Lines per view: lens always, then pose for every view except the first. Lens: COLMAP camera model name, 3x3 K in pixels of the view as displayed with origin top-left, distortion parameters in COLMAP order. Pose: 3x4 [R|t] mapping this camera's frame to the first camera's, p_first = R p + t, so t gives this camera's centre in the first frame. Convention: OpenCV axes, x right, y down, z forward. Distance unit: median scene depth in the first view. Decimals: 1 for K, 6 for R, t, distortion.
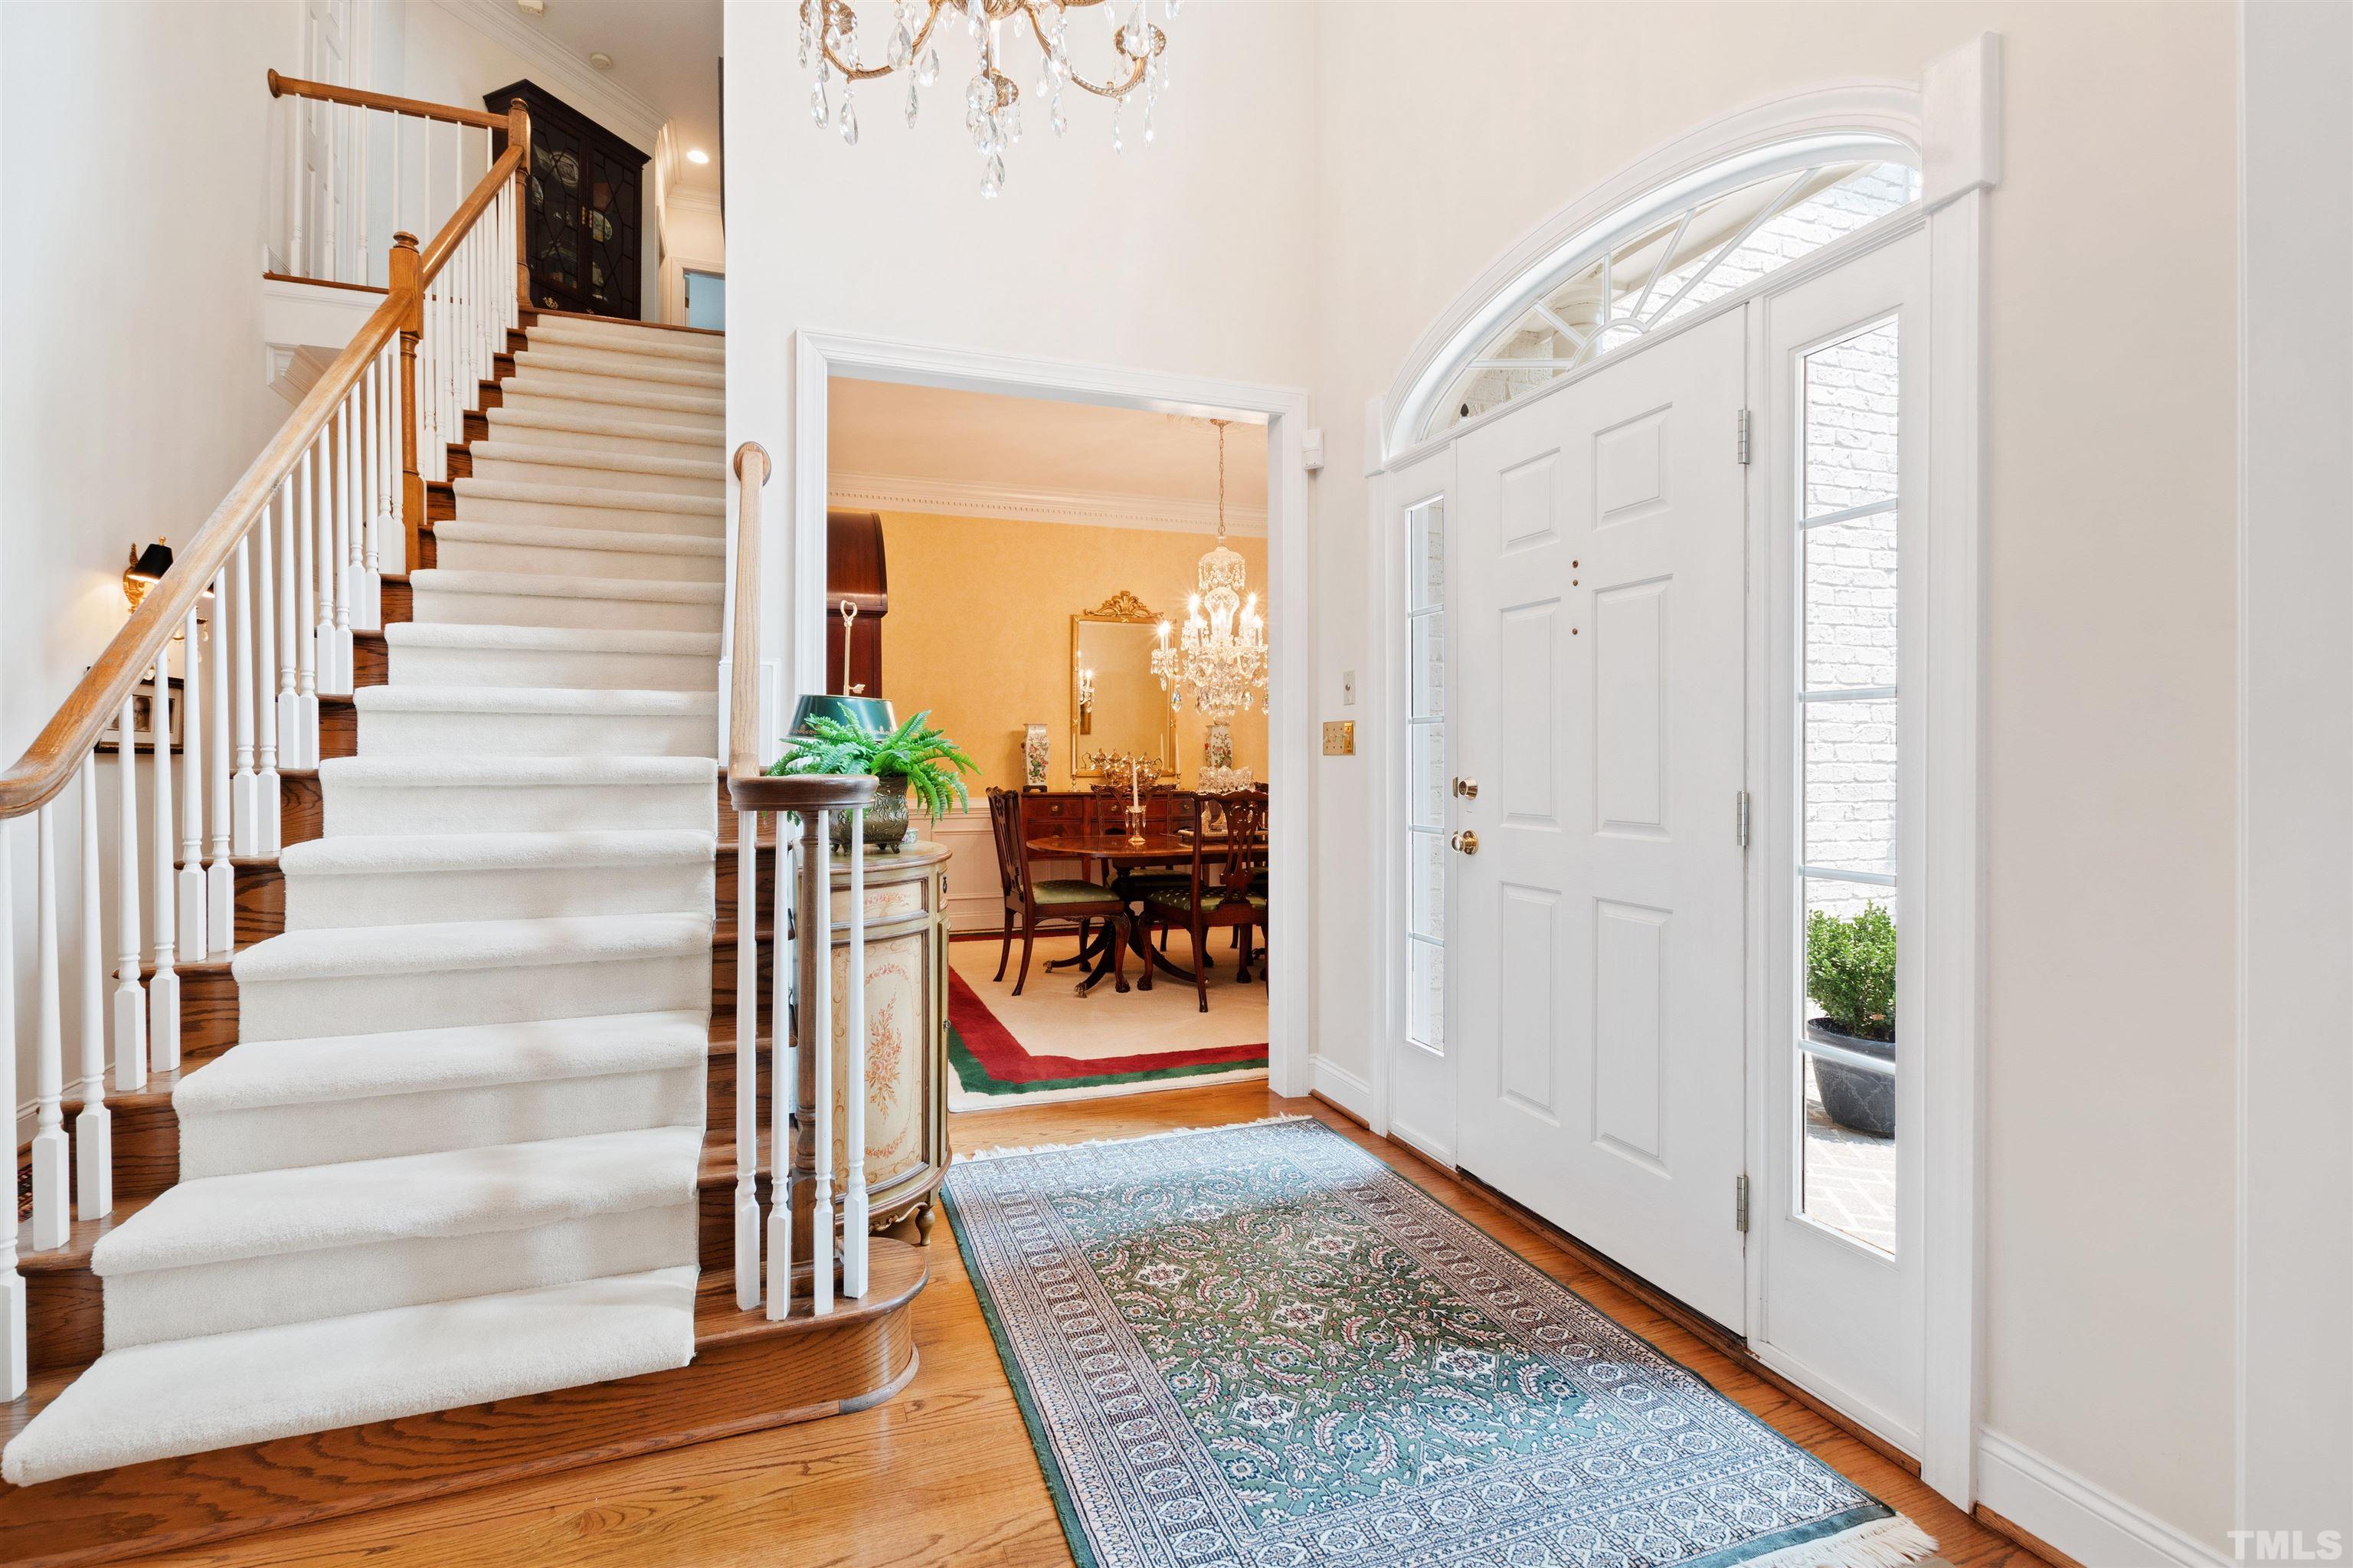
lens RADIAL K [[1007.6, 0, 1132.9], [0, 1007.6, 774.9], [0, 0, 1]] dist [-0.000789, -0.000589]
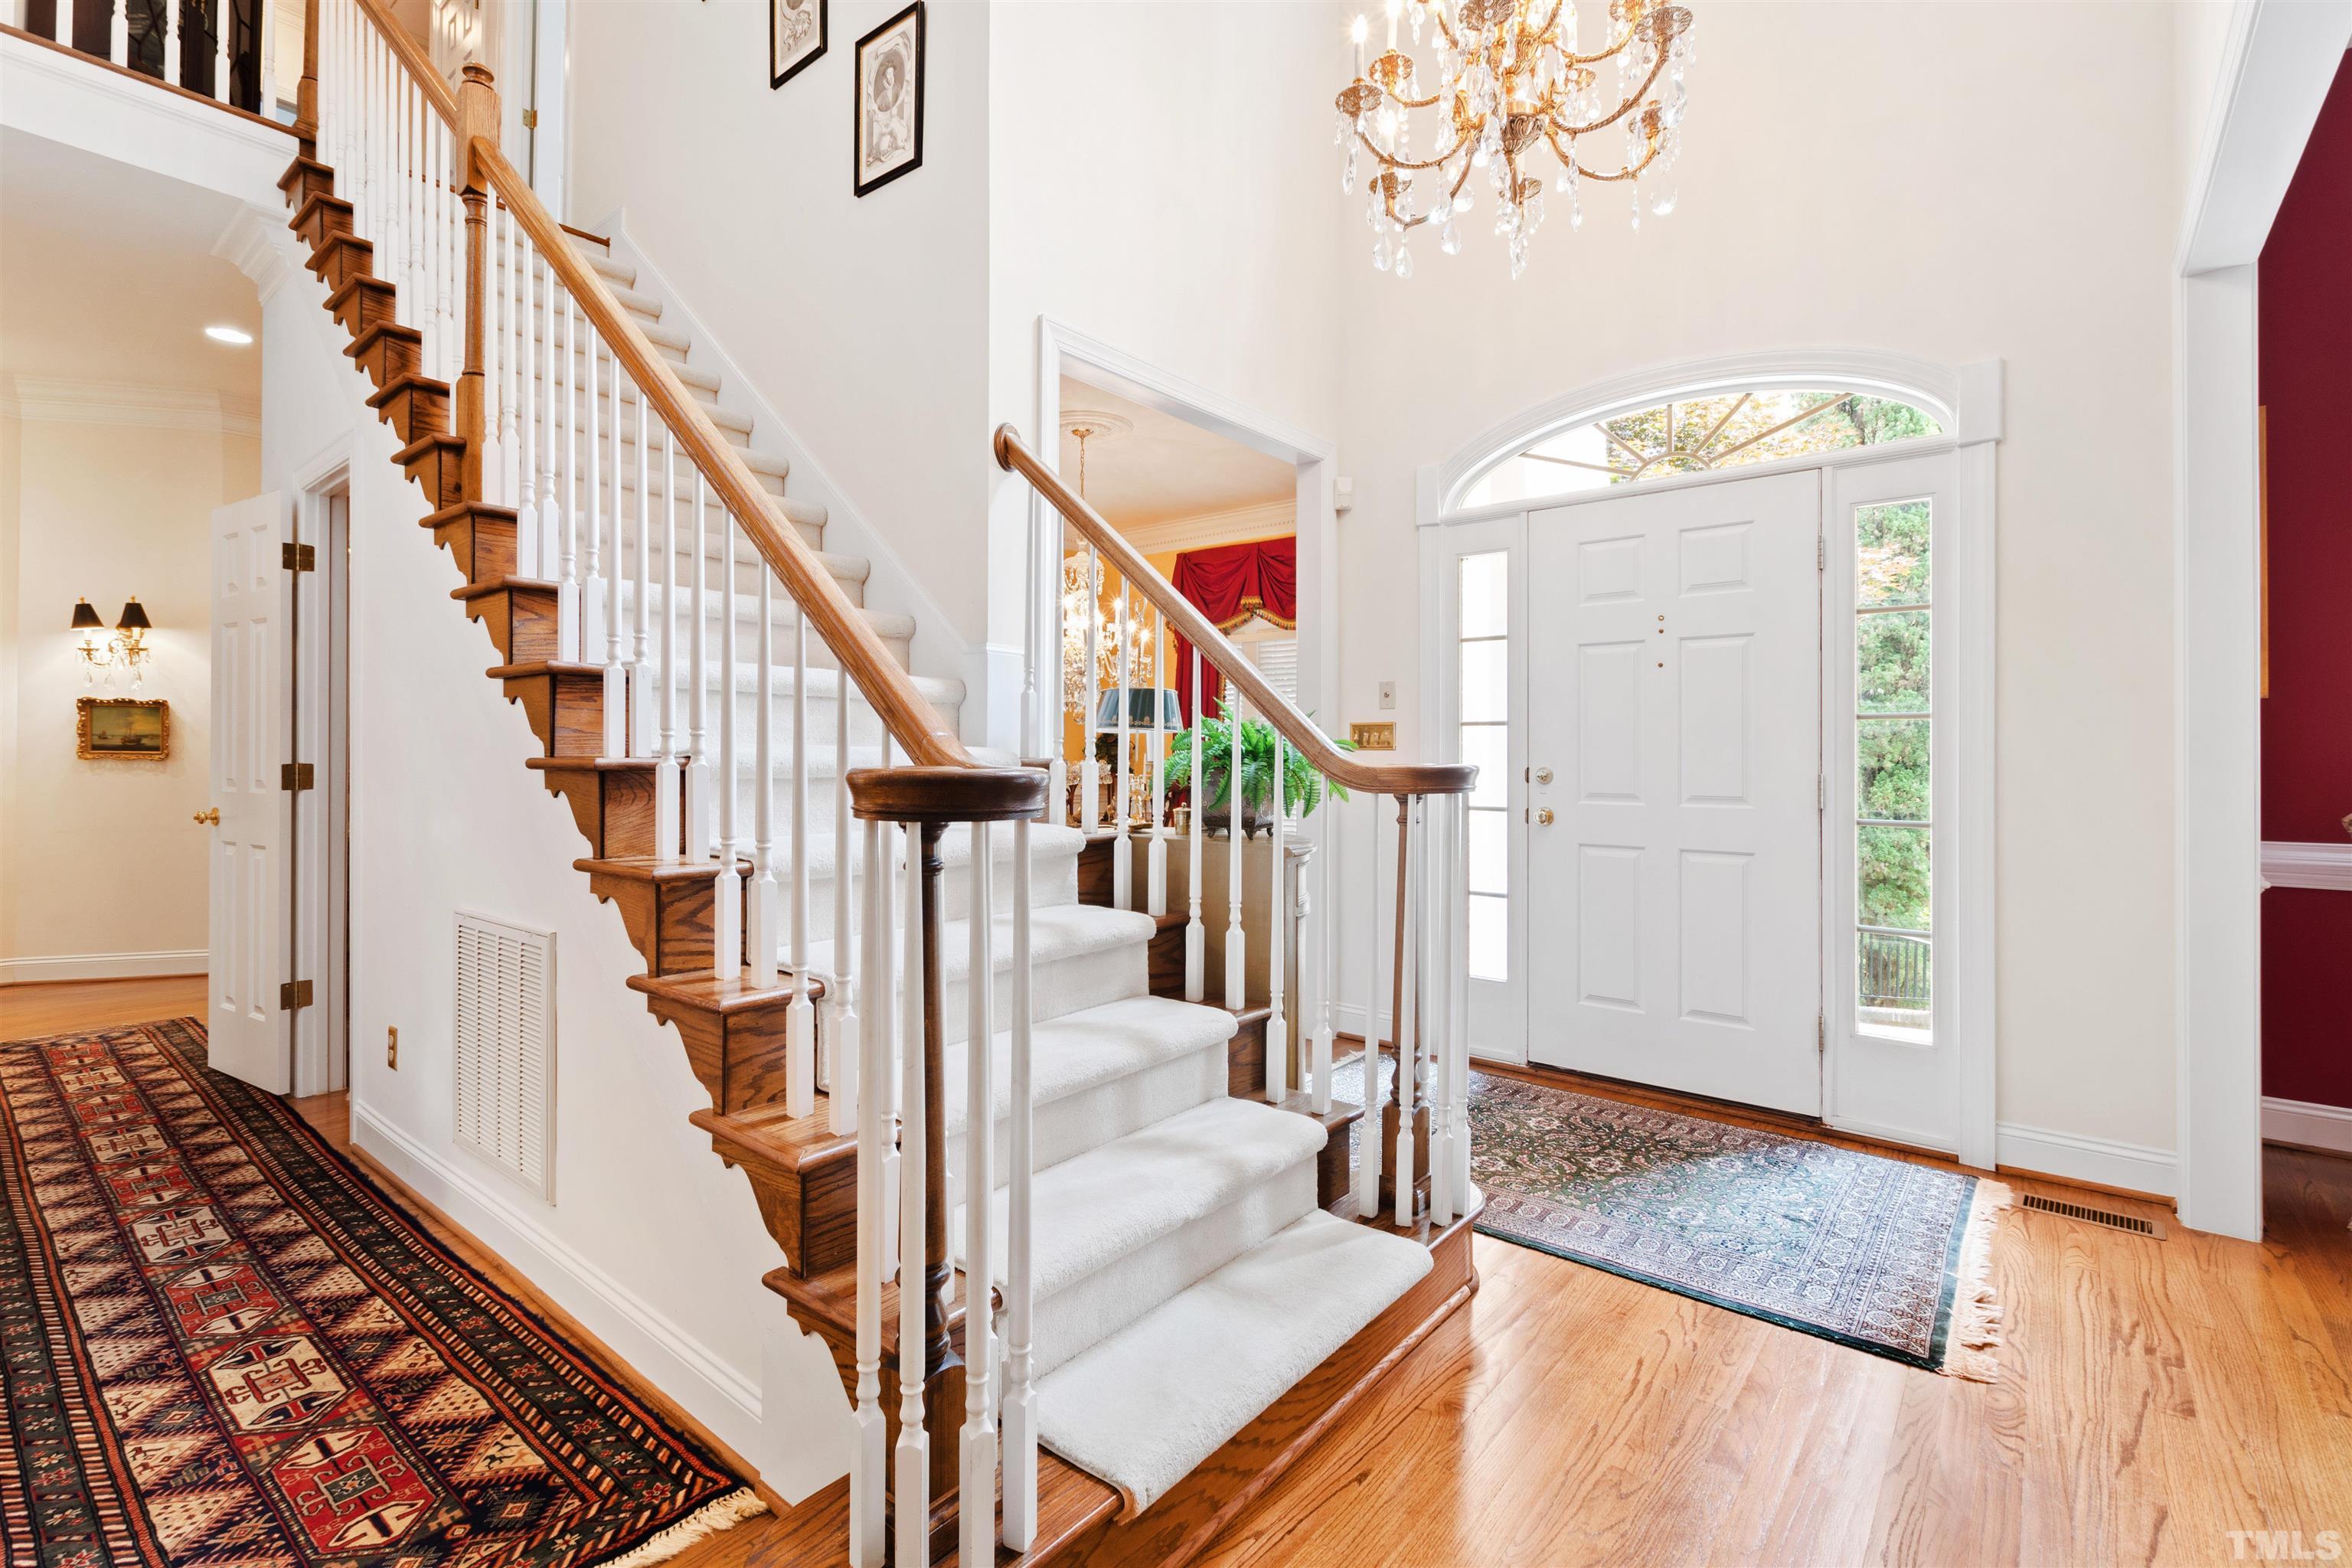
lens RADIAL K [[1010.3, 0, 1170.4], [0, 1010.3, 770.5], [0, 0, 1]] dist [0.001526, 0.000224]
pose [[0.870957, -0.002982, 0.491350, -0.985867], [0.002976, 0.999995, 0.000792, 0.005113], [-0.491350, 0.000772, 0.870962, 0.102254]]
